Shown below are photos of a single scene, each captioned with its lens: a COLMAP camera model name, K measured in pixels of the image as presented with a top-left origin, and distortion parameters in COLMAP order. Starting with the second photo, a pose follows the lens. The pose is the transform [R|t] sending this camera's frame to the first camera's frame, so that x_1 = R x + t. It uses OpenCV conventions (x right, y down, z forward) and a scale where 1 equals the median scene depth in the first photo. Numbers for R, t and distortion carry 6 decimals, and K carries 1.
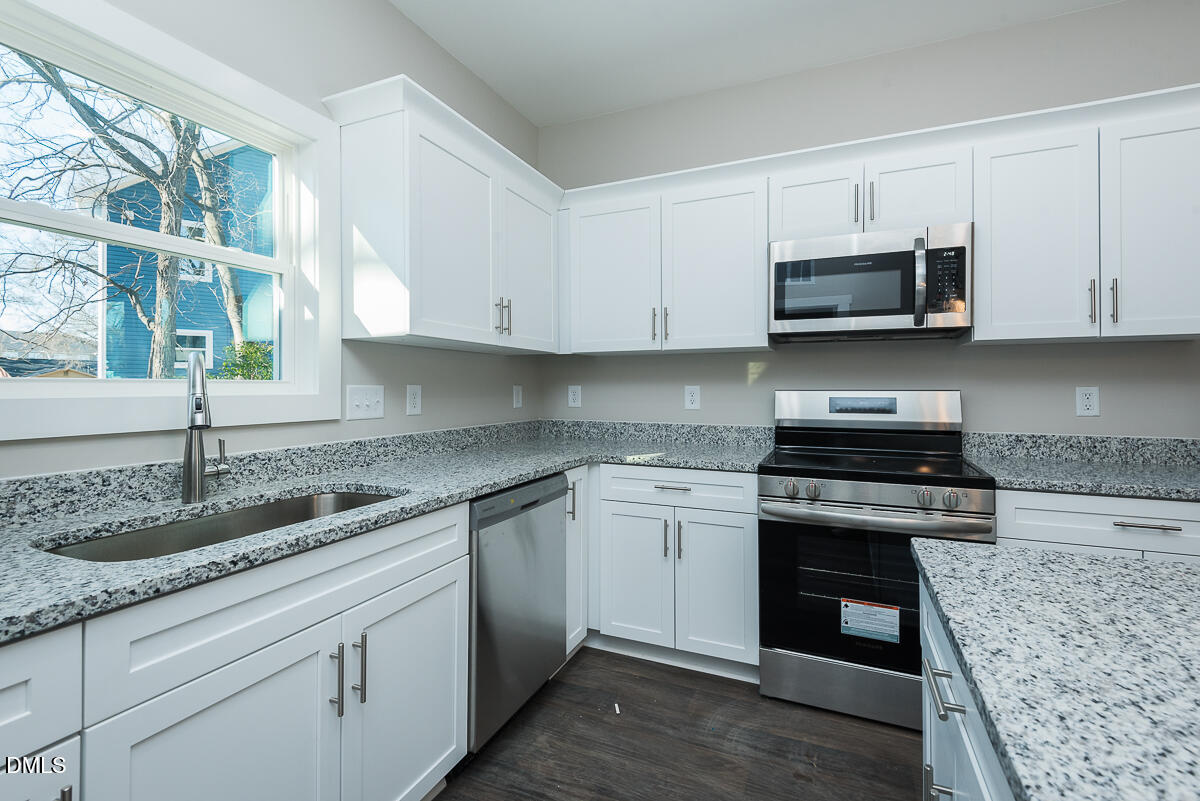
lens RADIAL K [[543.1, 0, 599.3], [0, 543.1, 383.6], [0, 0, 1]] dist [0.034717, -0.018488]
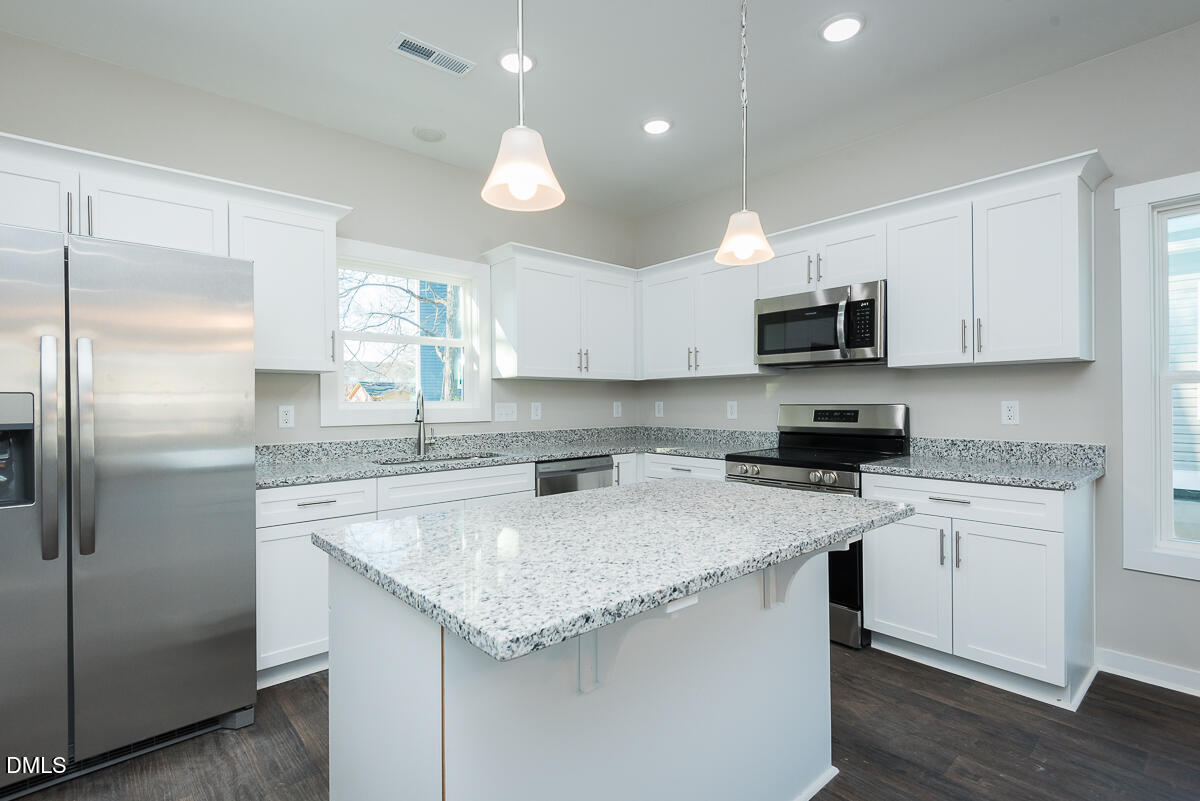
lens RADIAL K [[559.5, 0, 597.9], [0, 559.5, 403.0], [0, 0, 1]] dist [0.041140, -0.021360]
pose [[0.907382, -0.005701, -0.420268, 0.610889], [0.009821, 0.999923, 0.007639, -0.008187], [0.420192, -0.011059, 0.907368, -0.542419]]
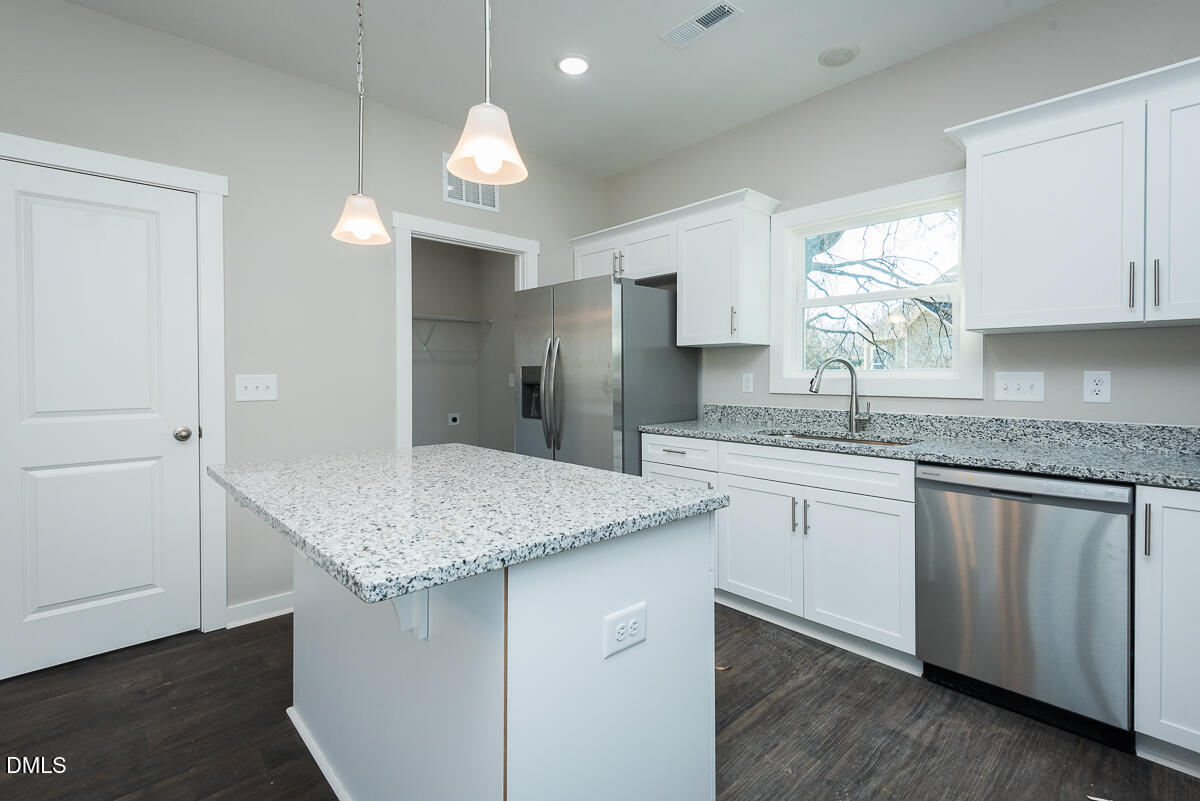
lens RADIAL K [[555.6, 0, 601.3], [0, 555.6, 378.3], [0, 0, 1]] dist [0.020656, -0.009835]
pose [[-0.402545, 0.006614, -0.915376, 0.956654], [0.006427, 0.999970, 0.004399, 0.005908], [0.915378, -0.004112, -0.402575, 0.648877]]
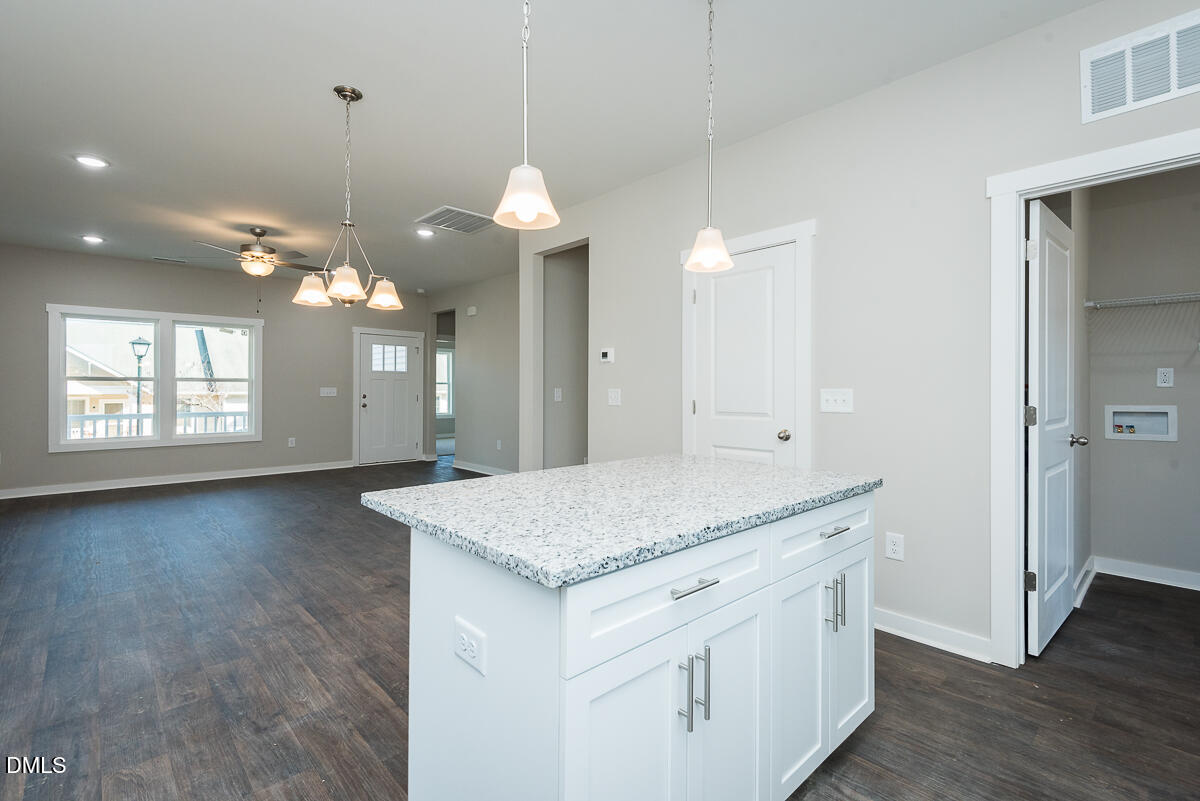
lens RADIAL K [[547.7, 0, 603.8], [0, 547.7, 384.9], [0, 0, 1]] dist [0.002571, -0.000192]
pose [[-0.918095, 0.001669, 0.396356, 0.087780], [-0.002524, 0.999946, -0.010056, 0.004344], [-0.396352, -0.010233, -0.918042, 0.902481]]
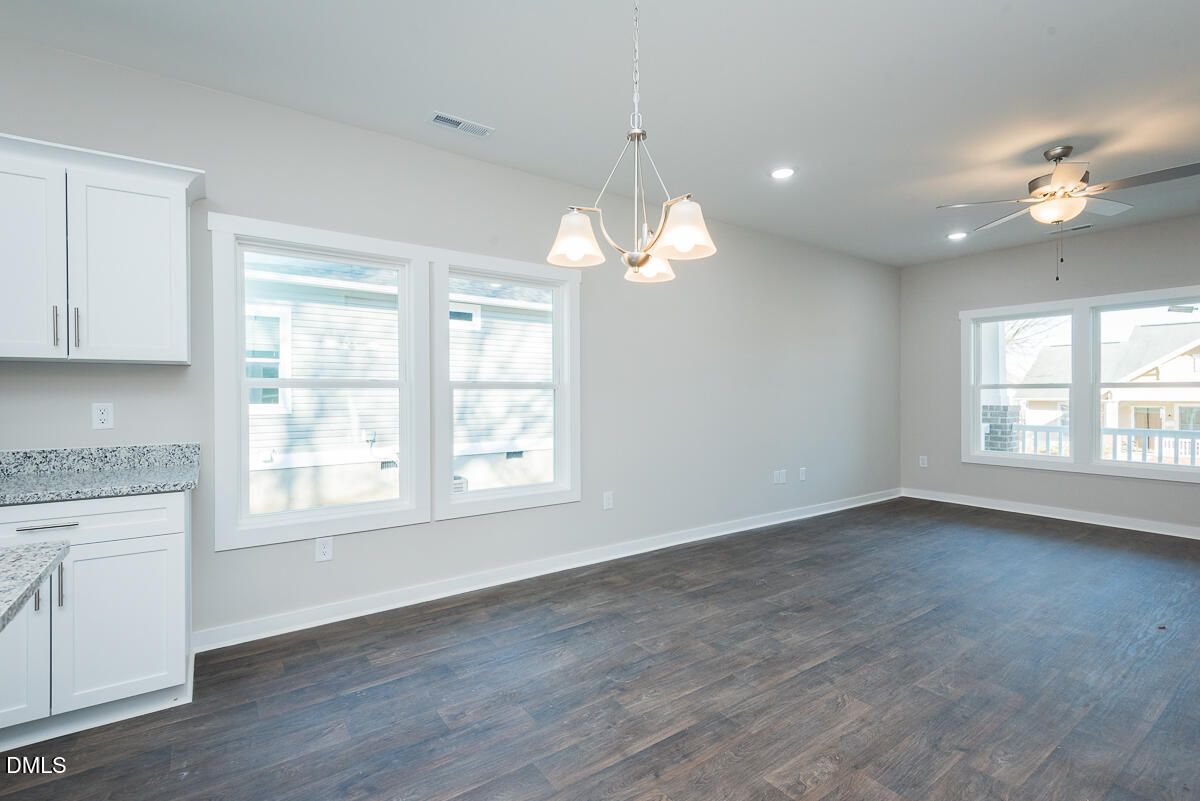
lens RADIAL K [[548.1, 0, 599.2], [0, 548.1, 395.1], [0, 0, 1]] dist [0.036213, -0.017399]
pose [[0.514095, -0.002992, 0.857728, 0.454626], [-0.002044, 0.999987, 0.004714, -0.017737], [-0.857731, -0.004176, 0.514082, -0.448089]]
